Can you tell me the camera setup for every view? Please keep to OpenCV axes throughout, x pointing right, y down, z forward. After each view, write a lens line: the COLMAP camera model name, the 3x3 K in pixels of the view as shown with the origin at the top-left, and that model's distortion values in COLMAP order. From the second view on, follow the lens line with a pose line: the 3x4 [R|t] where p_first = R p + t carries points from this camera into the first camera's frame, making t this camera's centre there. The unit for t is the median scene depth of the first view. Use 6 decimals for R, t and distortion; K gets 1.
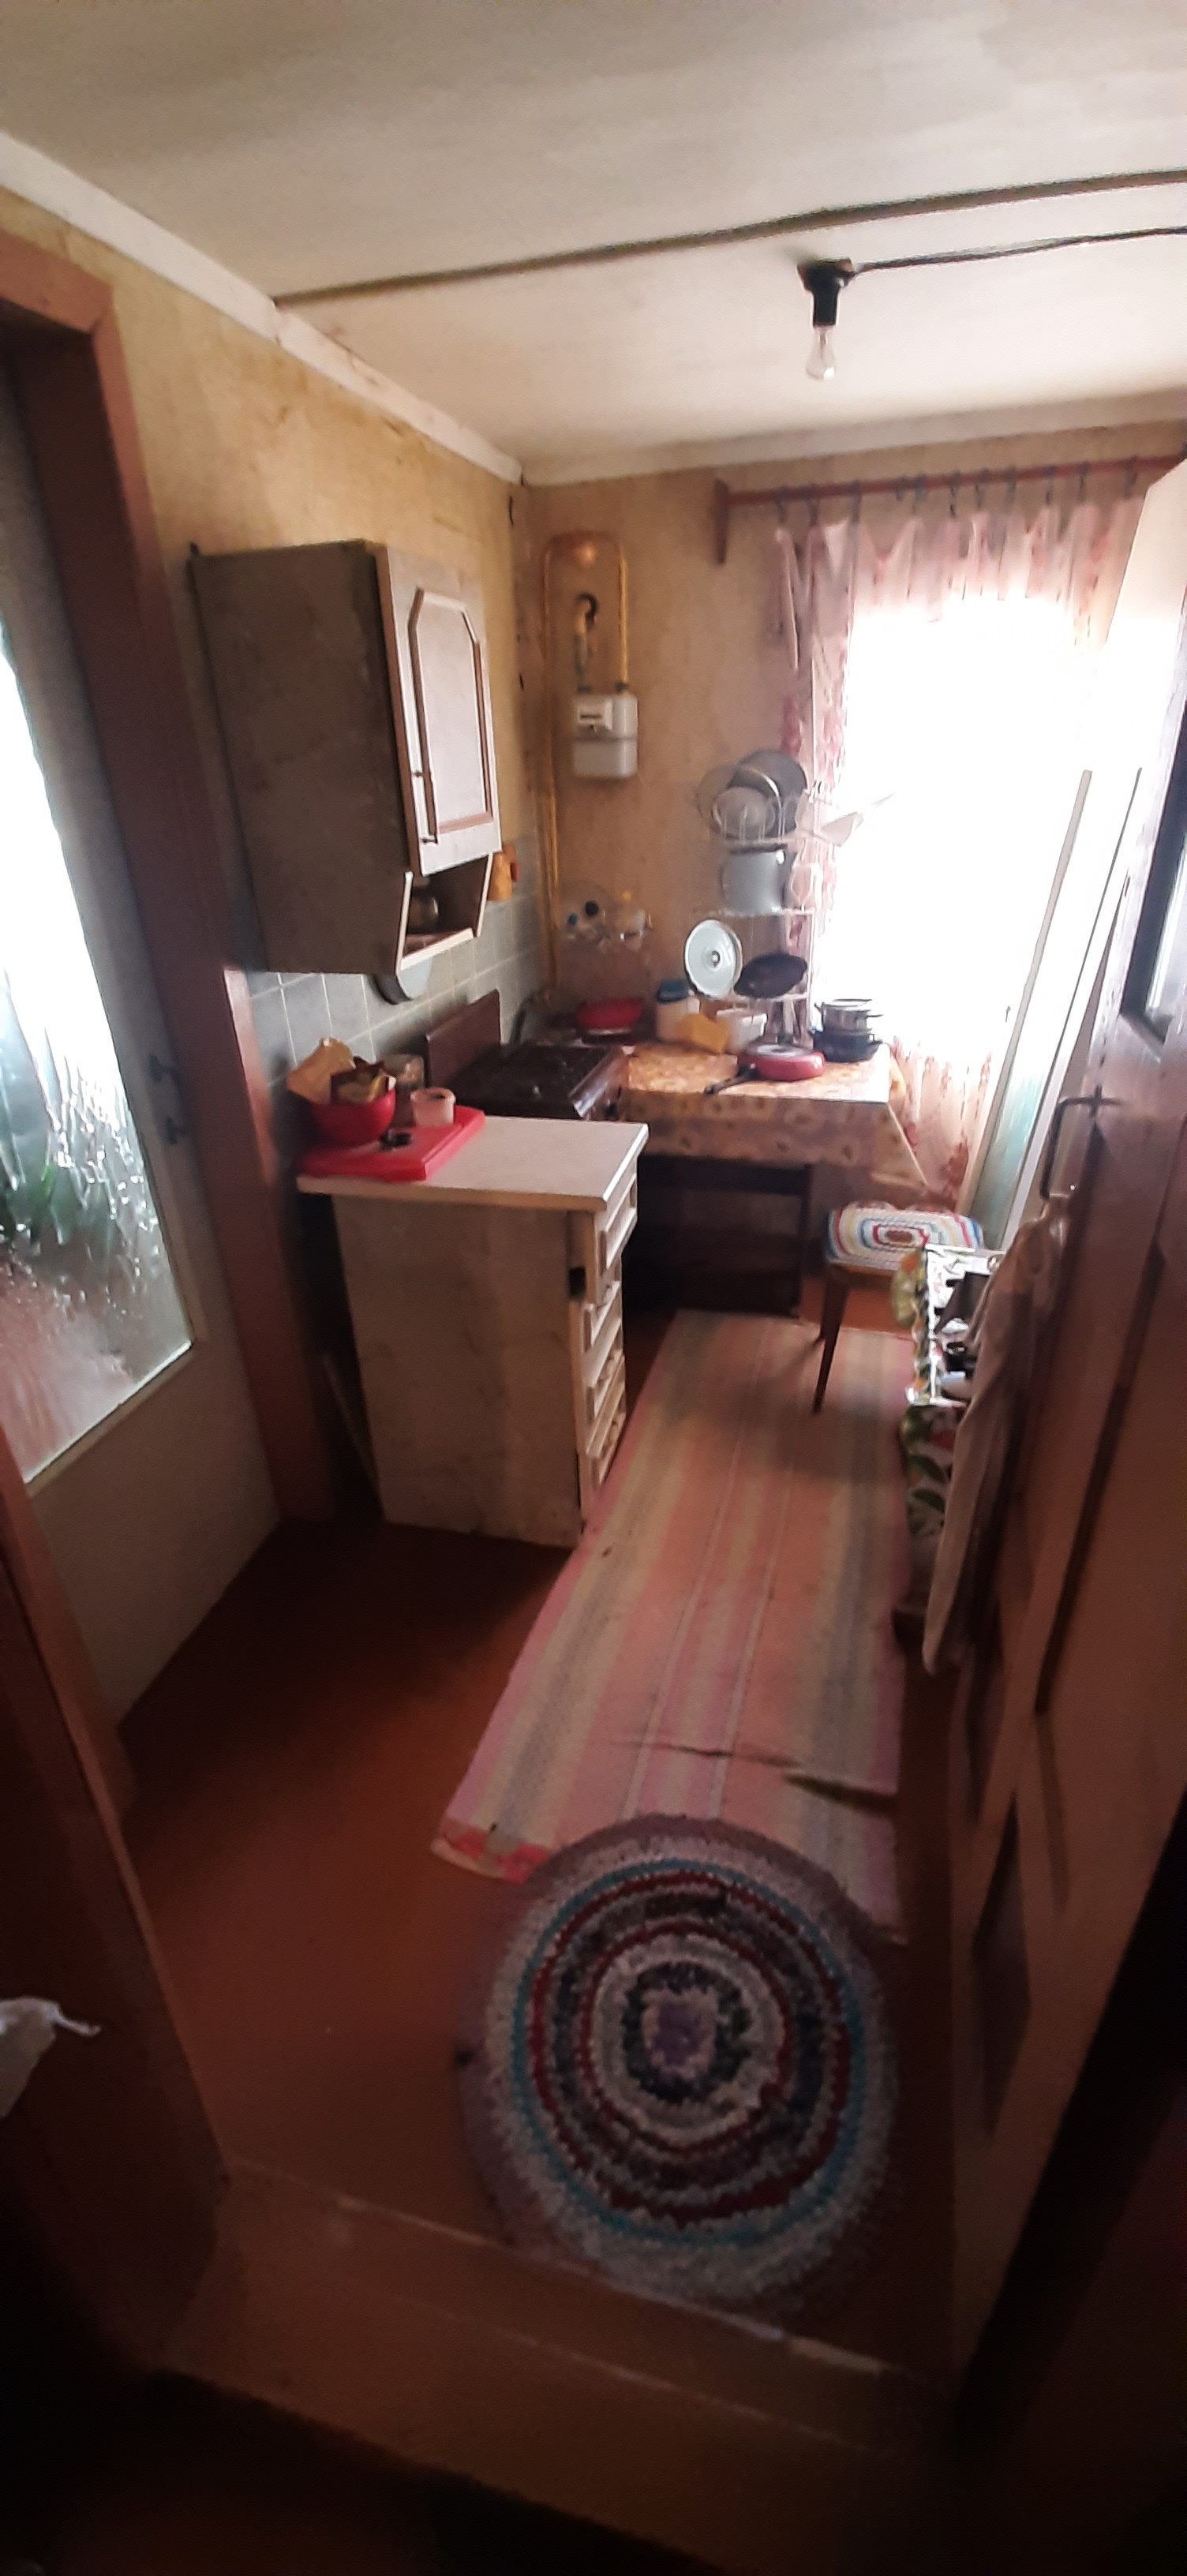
lens RADIAL K [[1002.8, 0, 599.5], [0, 1002.8, 1299.1], [0, 0, 1]] dist [-0.002114, -0.000217]
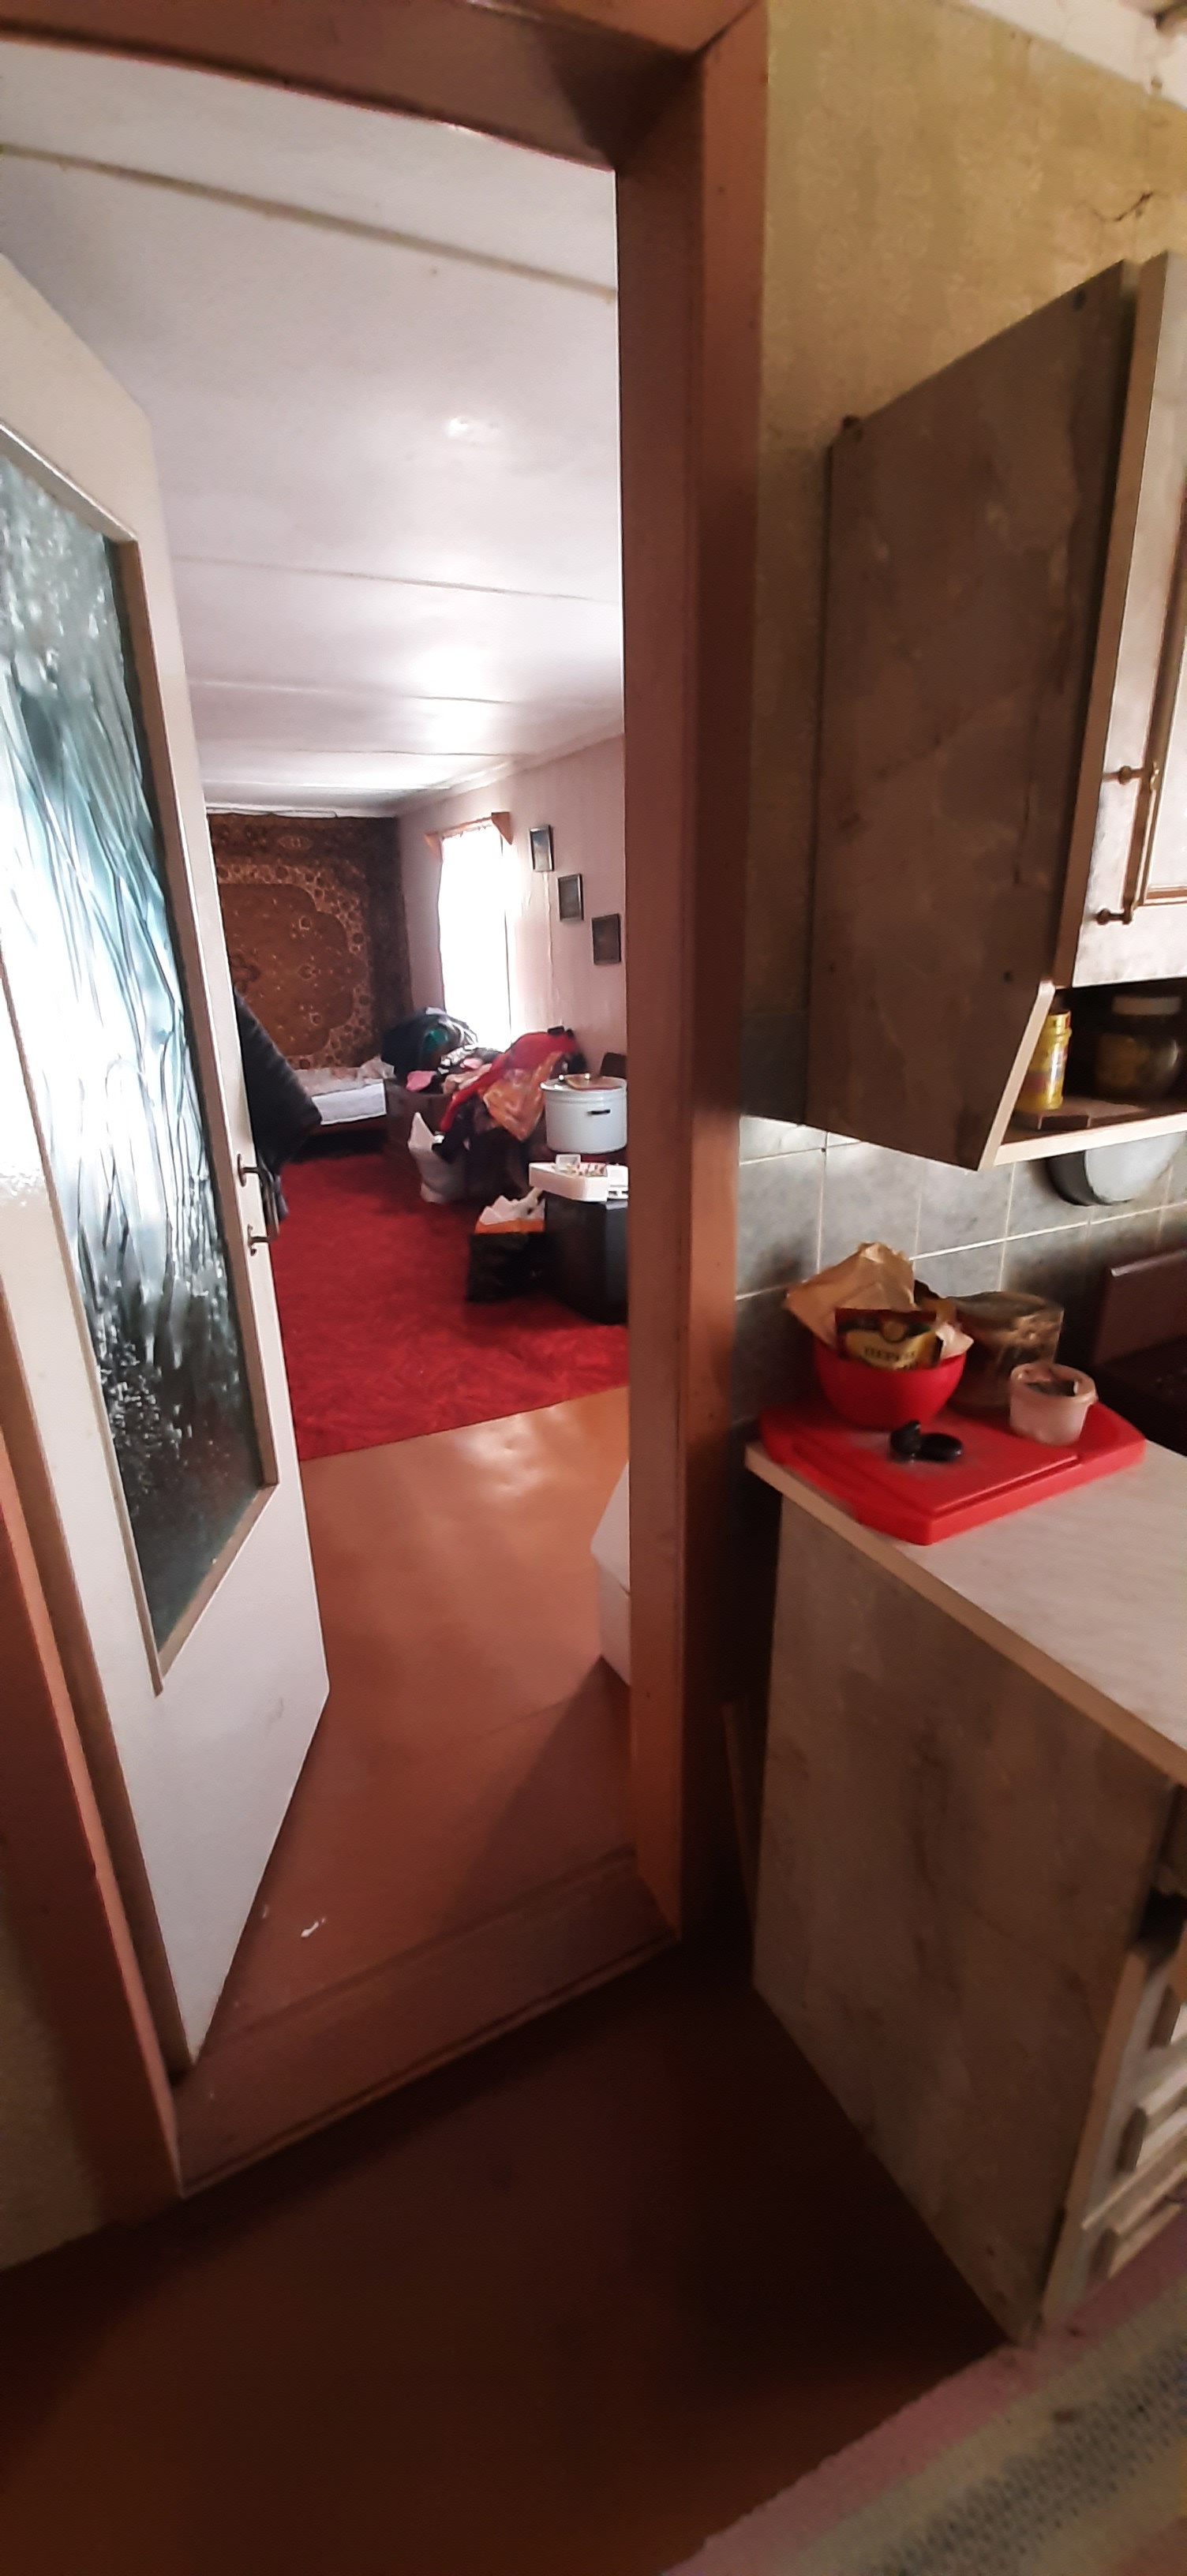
lens RADIAL K [[1002.8, 0, 599.5], [0, 1002.8, 1299.1], [0, 0, 1]] dist [-0.002114, -0.000217]
pose [[0.681056, 0.279586, -0.676753, 0.027413], [-0.354775, 0.934501, 0.029037, -0.191128], [0.640544, 0.220319, 0.735638, 0.469639]]
